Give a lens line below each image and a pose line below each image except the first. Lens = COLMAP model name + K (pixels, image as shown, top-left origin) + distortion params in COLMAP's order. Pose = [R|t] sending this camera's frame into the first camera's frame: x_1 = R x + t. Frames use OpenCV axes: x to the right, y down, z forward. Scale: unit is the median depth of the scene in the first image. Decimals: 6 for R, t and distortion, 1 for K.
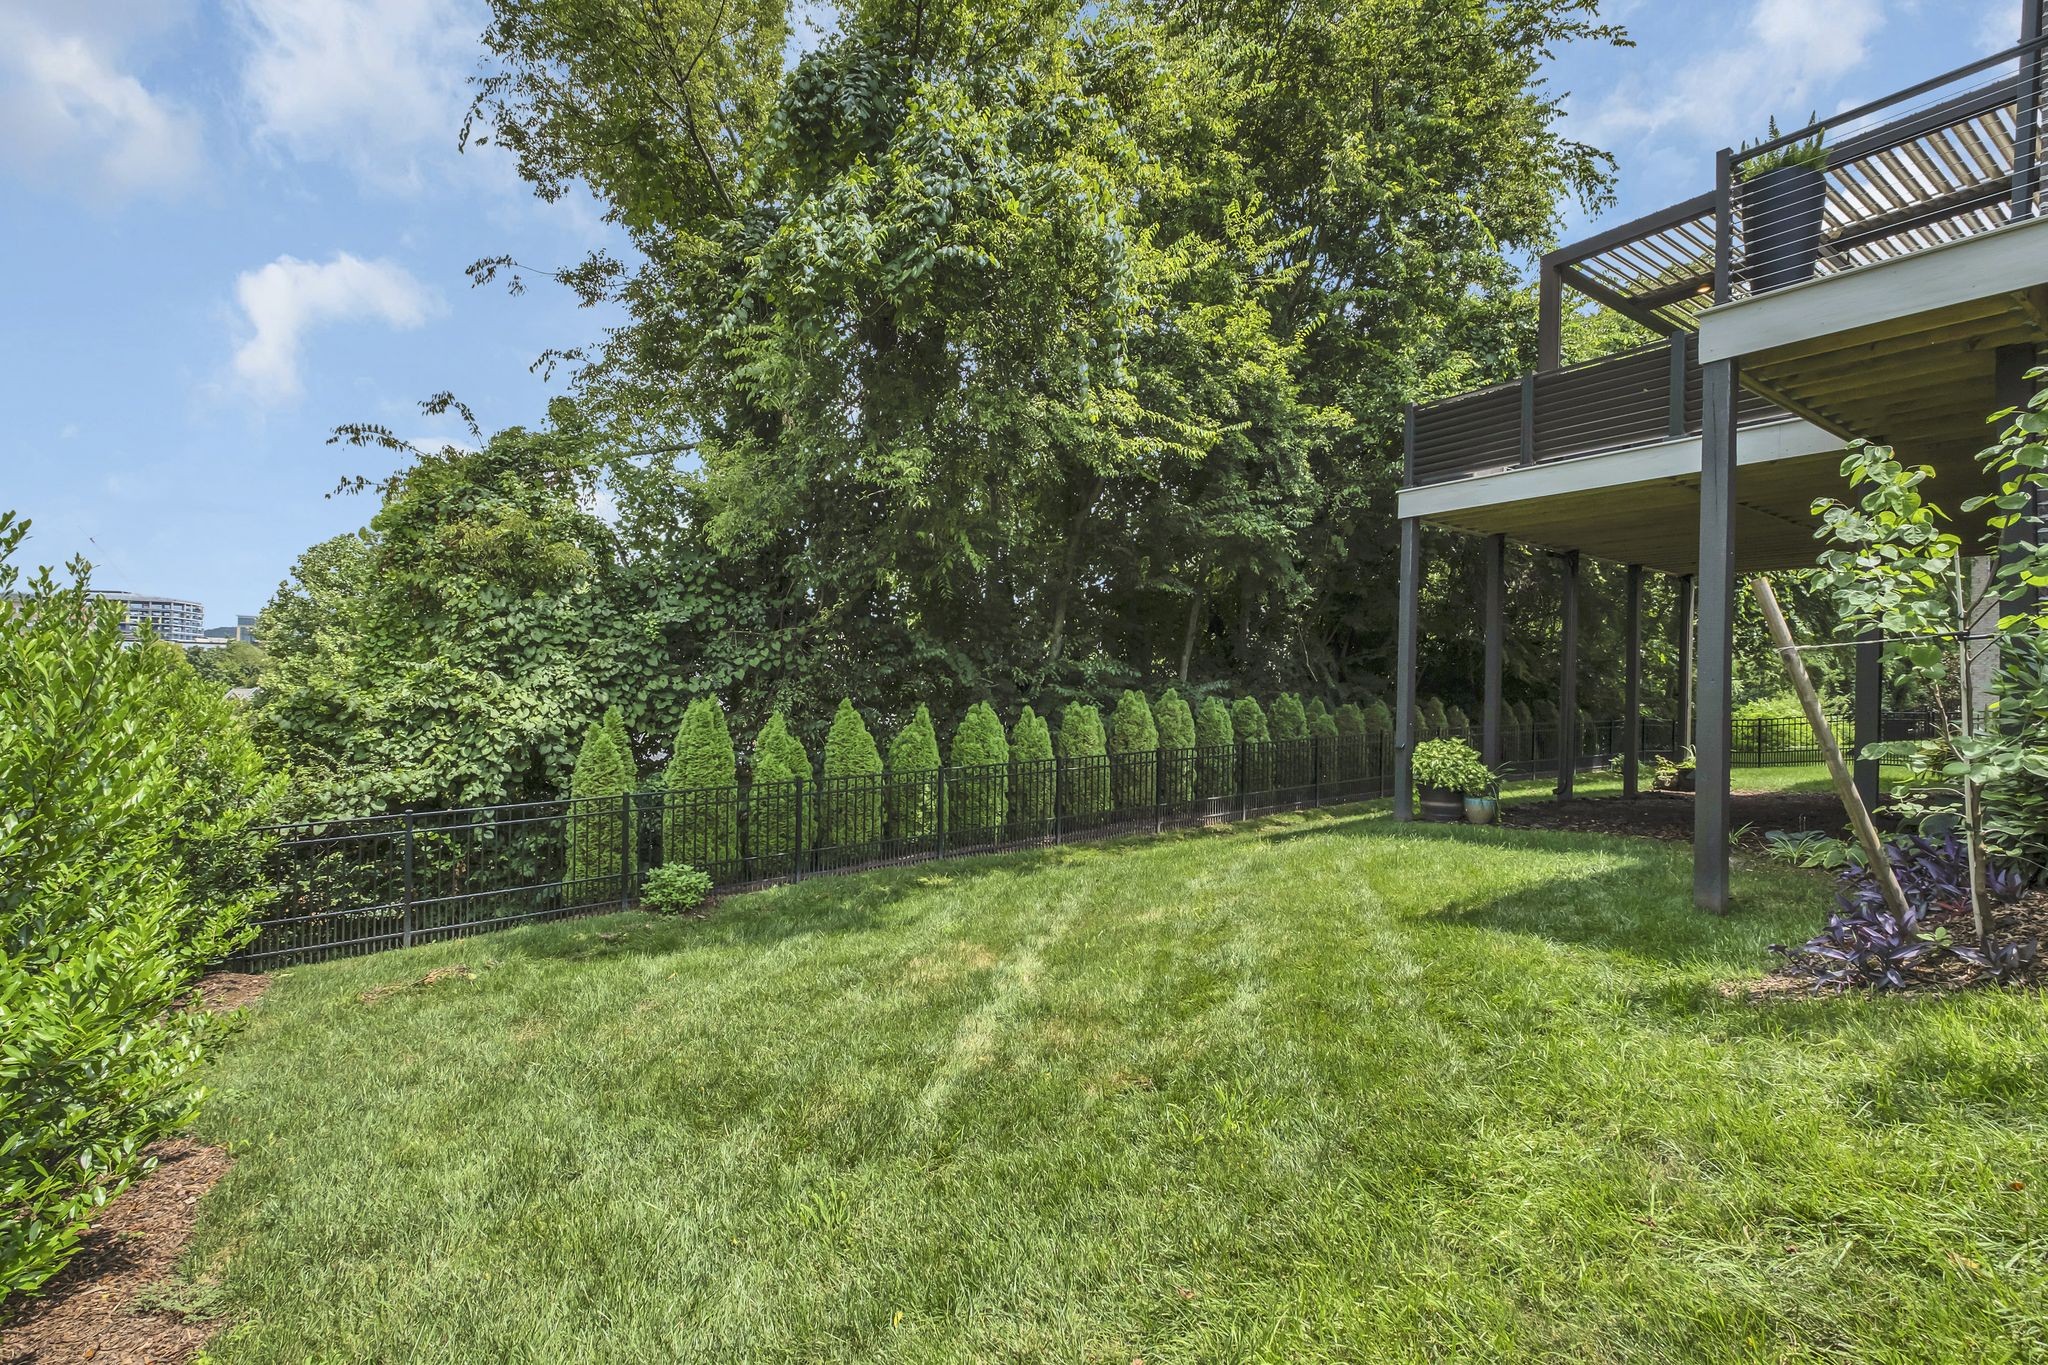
lens RADIAL K [[915.0, 0, 1019.6], [0, 915.0, 678.3], [0, 0, 1]] dist [-0.003029, -0.000254]
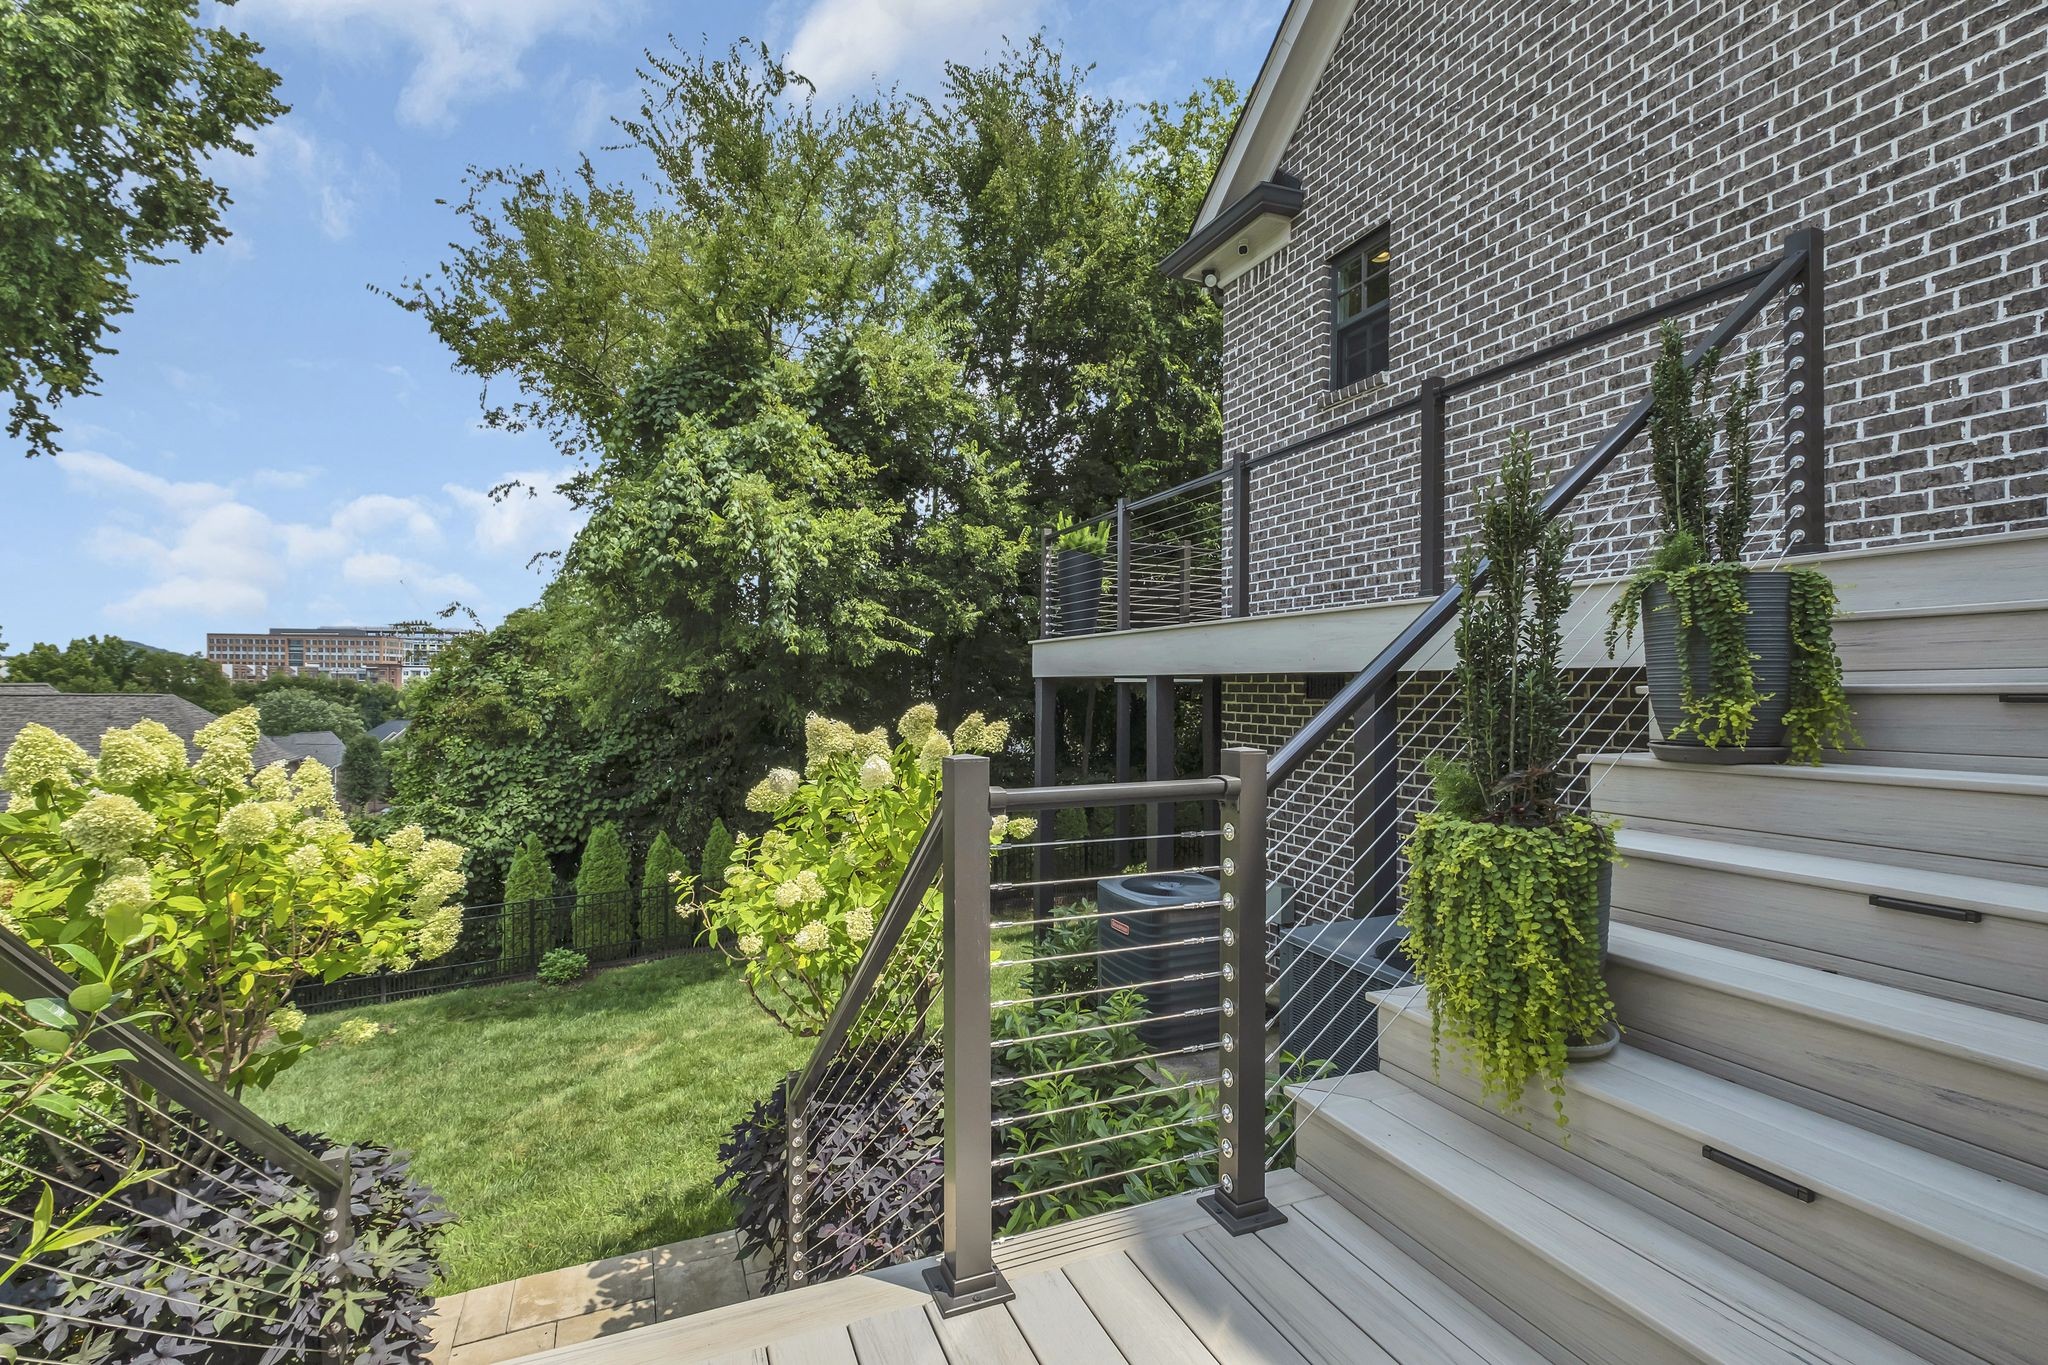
lens RADIAL K [[915.0, 0, 1028.3], [0, 915.0, 683.8], [0, 0, 1]] dist [-0.003029, -0.000254]
pose [[0.979075, -0.011470, -0.203174, 0.577295], [0.013546, 0.999869, 0.008830, -0.196866], [0.203047, -0.011397, 0.979103, -0.236051]]
